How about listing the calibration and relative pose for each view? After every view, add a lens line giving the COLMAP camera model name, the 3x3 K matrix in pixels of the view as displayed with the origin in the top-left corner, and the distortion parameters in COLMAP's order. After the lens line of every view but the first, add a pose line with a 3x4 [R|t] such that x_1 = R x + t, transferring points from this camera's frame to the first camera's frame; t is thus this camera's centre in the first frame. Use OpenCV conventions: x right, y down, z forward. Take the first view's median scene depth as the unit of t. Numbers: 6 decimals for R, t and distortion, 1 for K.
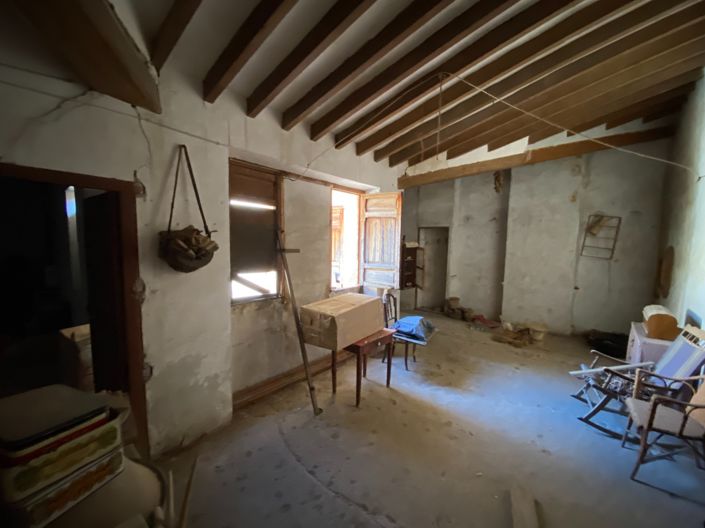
lens RADIAL K [[284.7, 0, 352.5], [0, 284.7, 264.0], [0, 0, 1]] dist [0.019959, -0.018522]
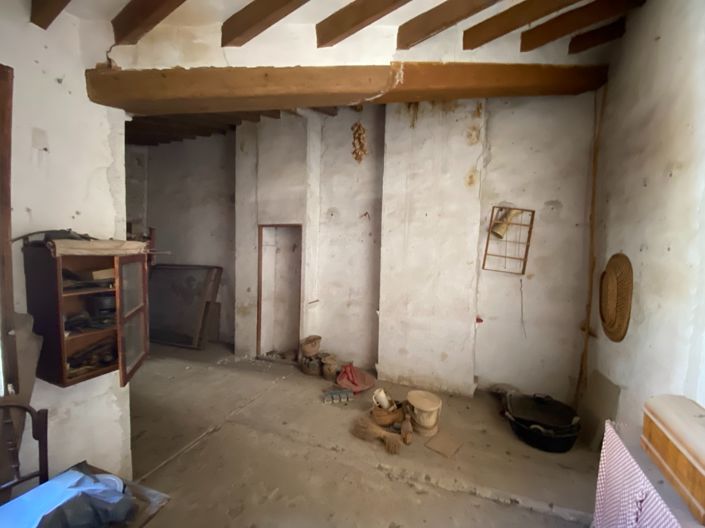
lens RADIAL K [[283.9, 0, 352.5], [0, 283.9, 264.0], [0, 0, 1]] dist [0.066157, -0.037197]
pose [[0.954839, -0.007903, 0.297019, 0.330421], [0.019414, 0.999170, -0.035824, -0.023980], [-0.296490, 0.039973, 0.954199, 0.475789]]
